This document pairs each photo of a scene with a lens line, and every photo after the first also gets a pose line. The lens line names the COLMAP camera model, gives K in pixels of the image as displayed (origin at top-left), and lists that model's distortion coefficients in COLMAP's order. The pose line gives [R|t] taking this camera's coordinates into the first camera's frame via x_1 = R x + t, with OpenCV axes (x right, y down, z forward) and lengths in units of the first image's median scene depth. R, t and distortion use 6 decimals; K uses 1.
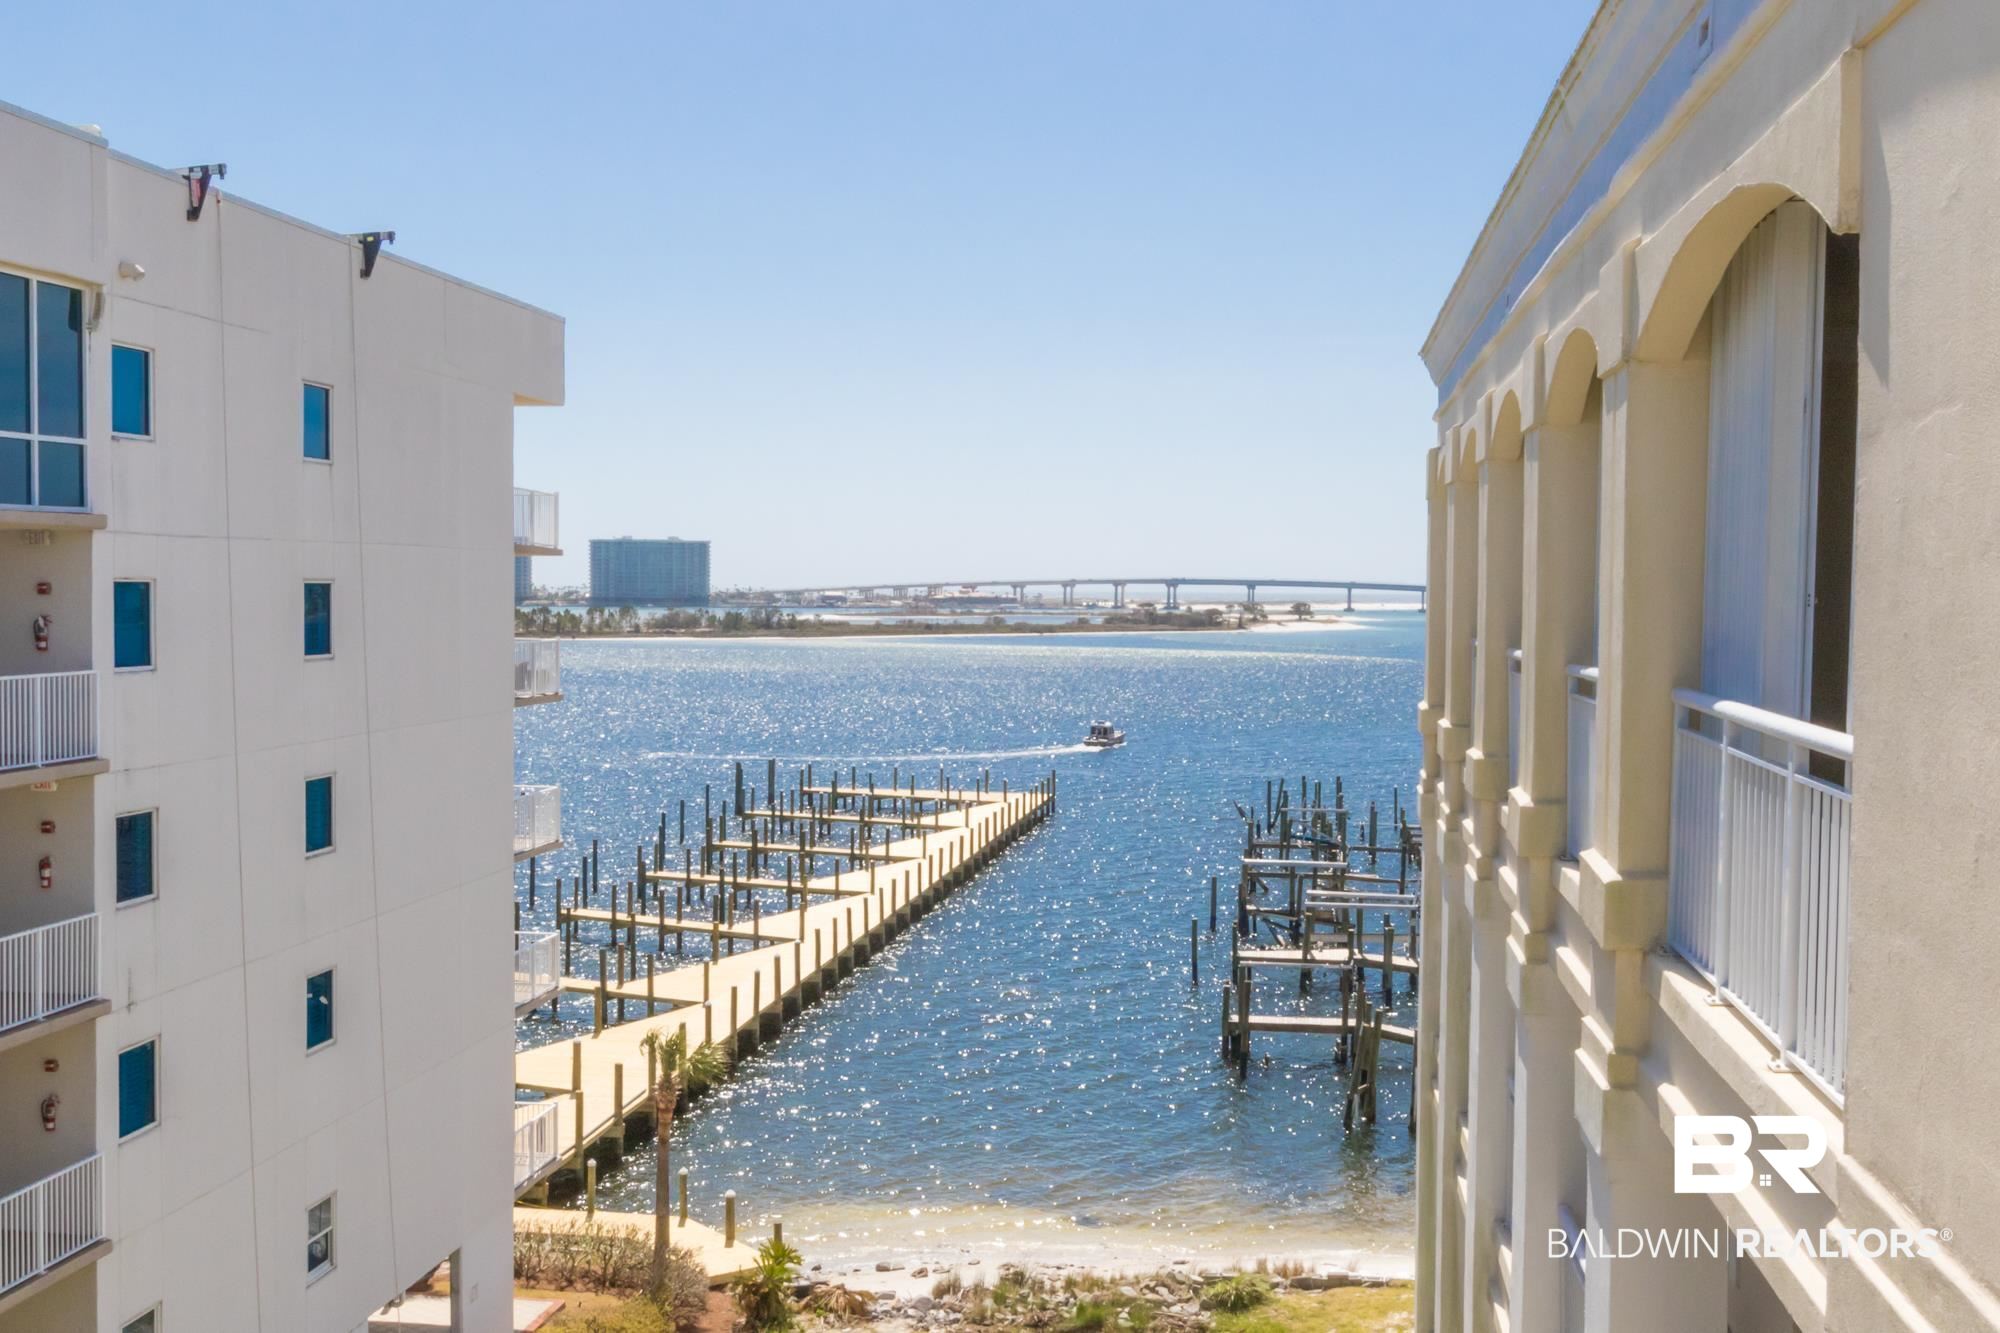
lens RADIAL K [[1933.7, 0, 1000.0], [0, 1933.7, 666.5], [0, 0, 1]] dist [-0.003401, -0.003897]
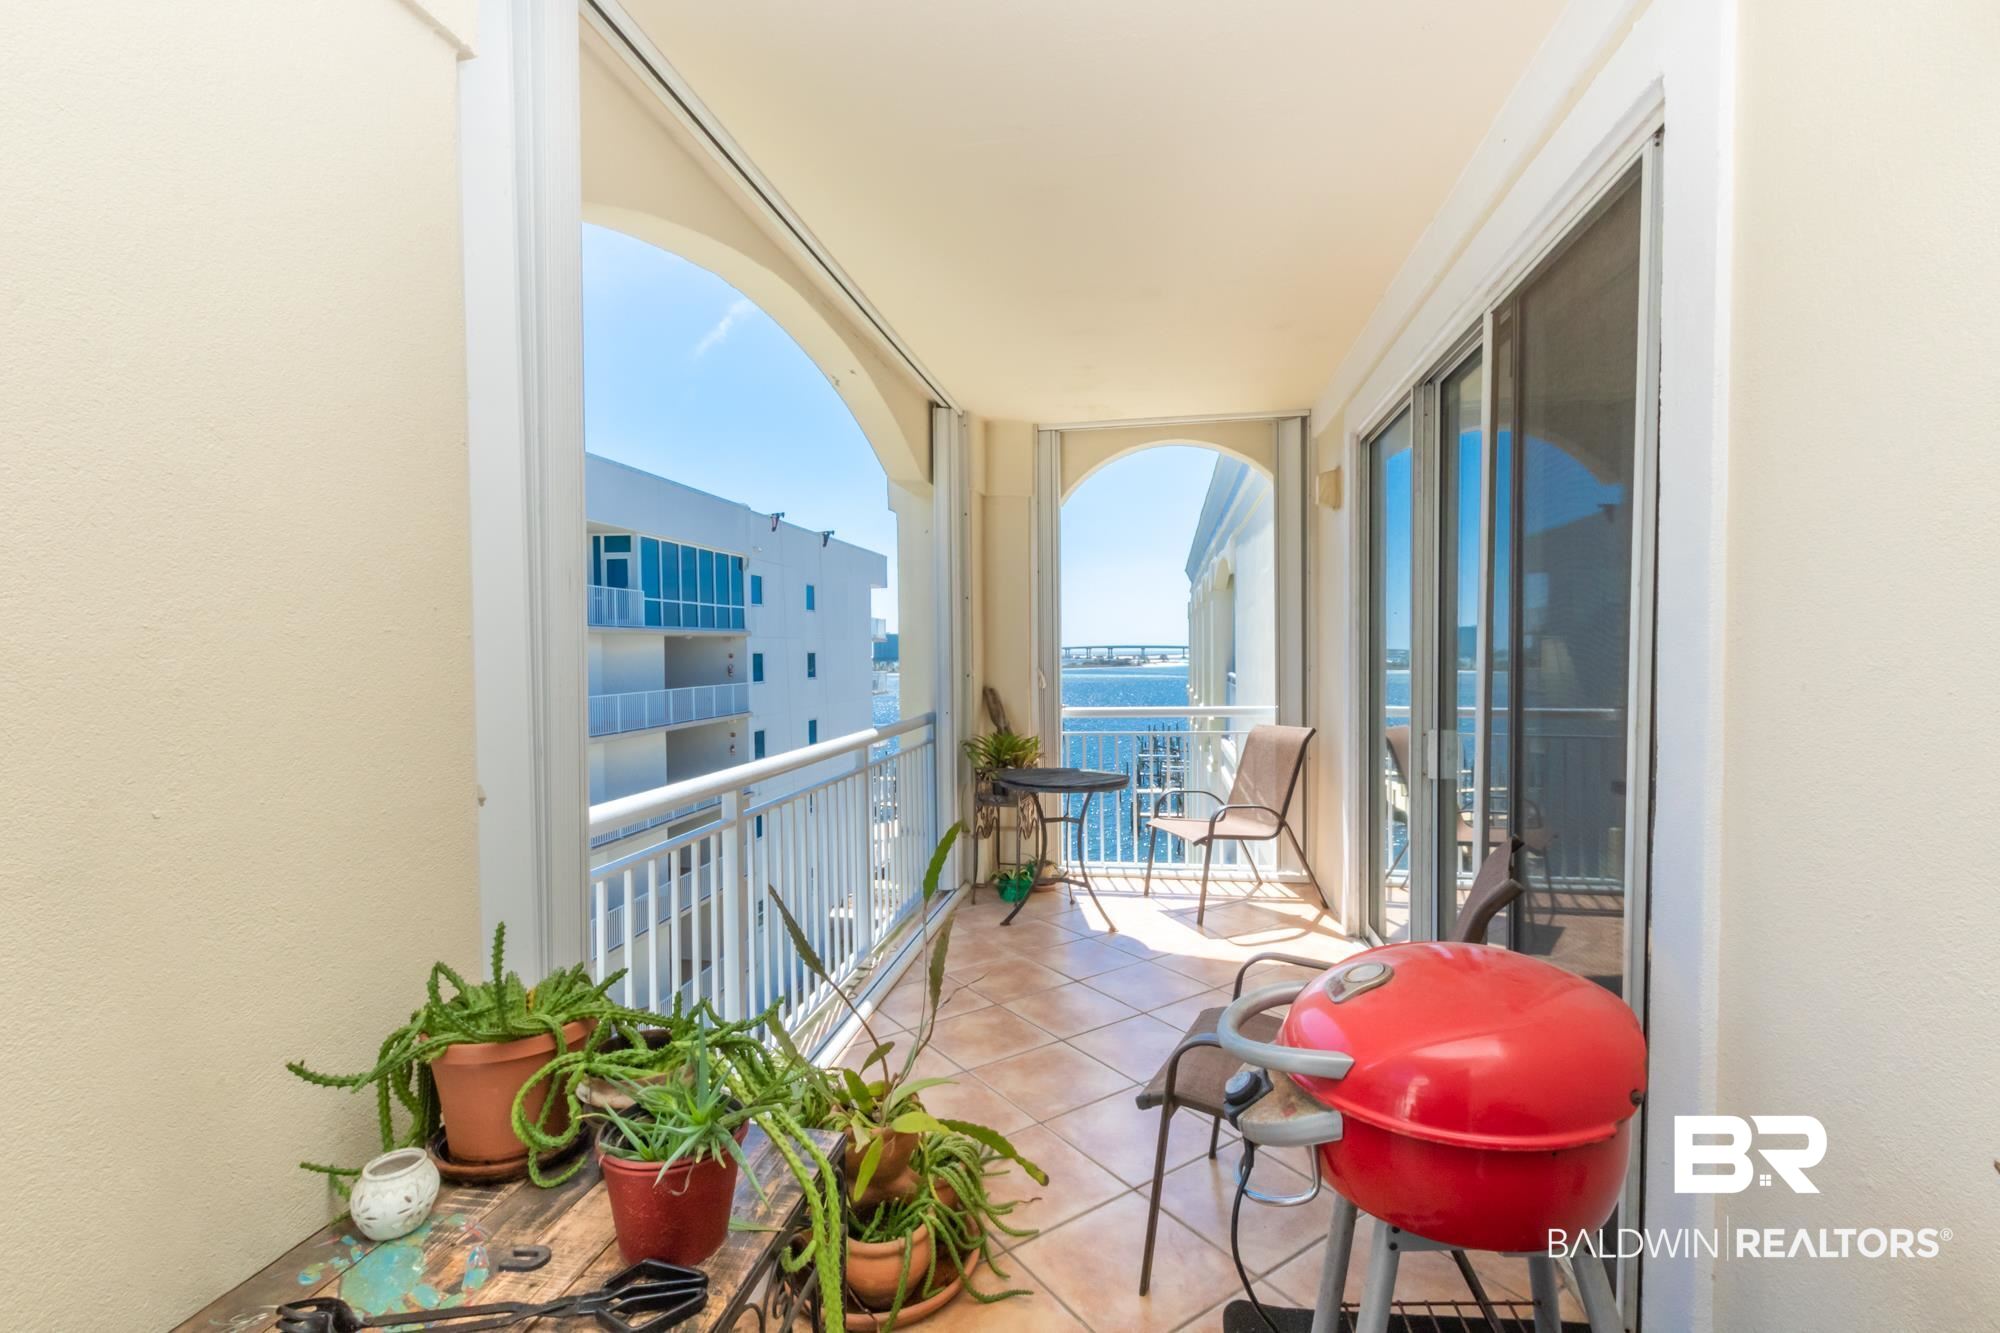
lens RADIAL K [[916.3, 0, 1000.0], [0, 916.3, 666.5], [0, 0, 1]] dist [0.007505, -0.001103]
pose [[0.999217, -0.016919, -0.035768, -0.022151], [0.016049, 0.999572, -0.024475, 0.016935], [0.036167, 0.023882, 0.999060, -0.392515]]
